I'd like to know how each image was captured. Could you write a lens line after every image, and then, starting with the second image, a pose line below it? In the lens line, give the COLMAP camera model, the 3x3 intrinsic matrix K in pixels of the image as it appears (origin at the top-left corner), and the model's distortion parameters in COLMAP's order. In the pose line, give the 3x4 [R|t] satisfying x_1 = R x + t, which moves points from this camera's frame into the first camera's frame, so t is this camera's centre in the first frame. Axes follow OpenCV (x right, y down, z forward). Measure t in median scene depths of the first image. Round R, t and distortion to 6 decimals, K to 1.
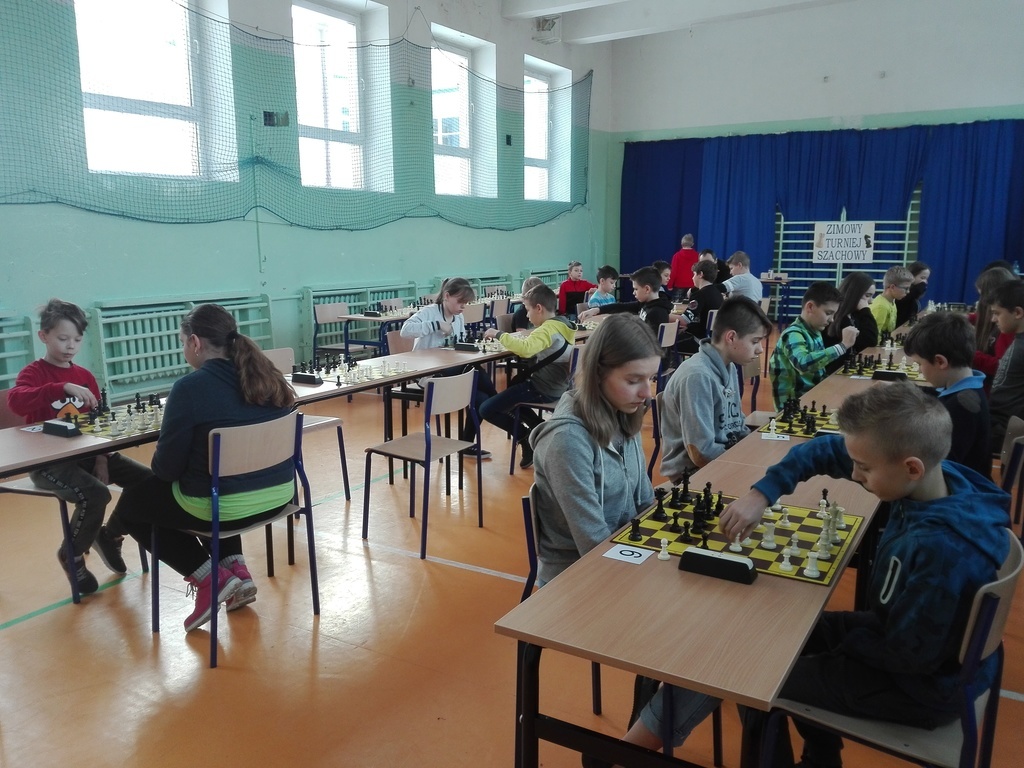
lens RADIAL K [[829.3, 0, 516.3], [0, 829.3, 384.1], [0, 0, 1]] dist [0.048645, -0.079804]
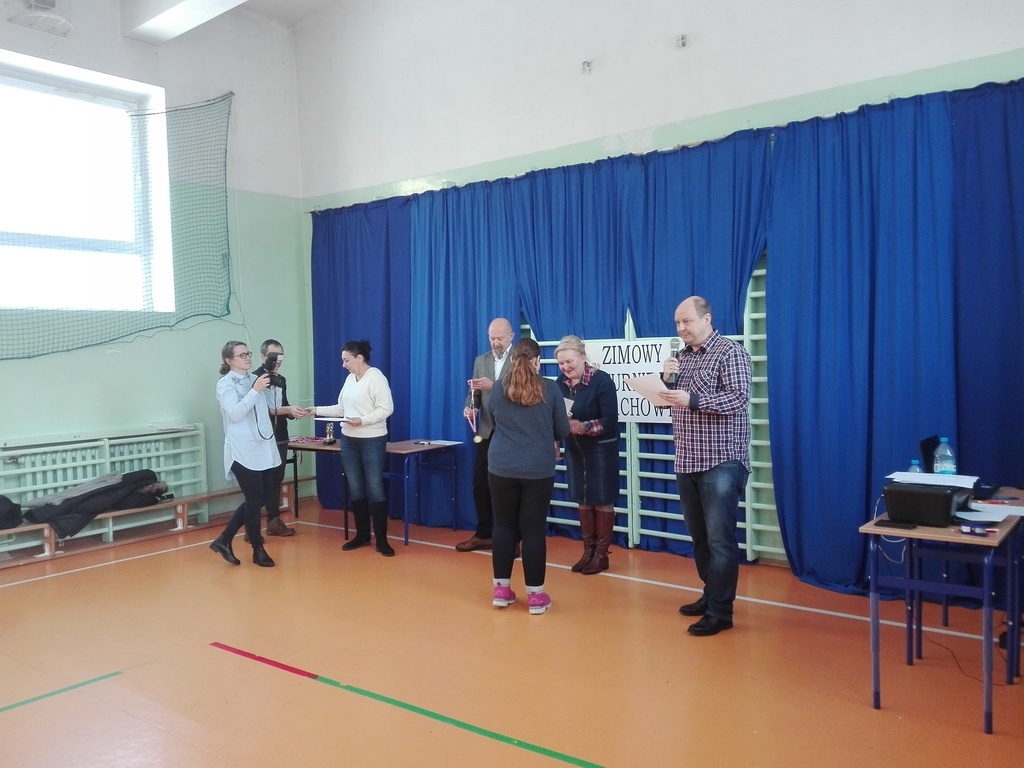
lens RADIAL K [[829.3, 0, 514.3], [0, 829.3, 383.9], [0, 0, 1]] dist [0.048645, -0.079804]
pose [[0.990996, -0.016087, -0.132920, 0.402974], [-0.003298, 0.989522, -0.144344, -0.102205], [0.133849, 0.143482, 0.980560, 0.538020]]
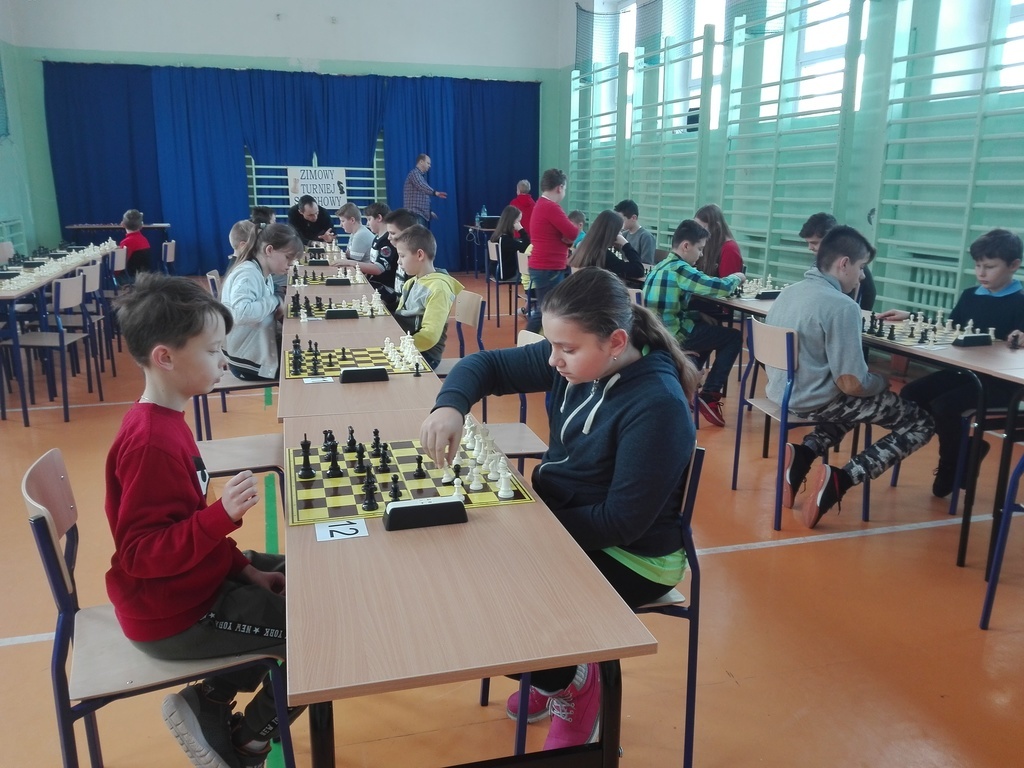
lens RADIAL K [[829.3, 0, 507.4], [0, 829.3, 391.5], [0, 0, 1]] dist [0.048645, -0.079804]
pose [[0.723756, -0.154368, 0.672568, -0.160064], [0.116346, 0.988002, 0.101566, -0.004063], [-0.680177, 0.004741, 0.733032, 0.117302]]
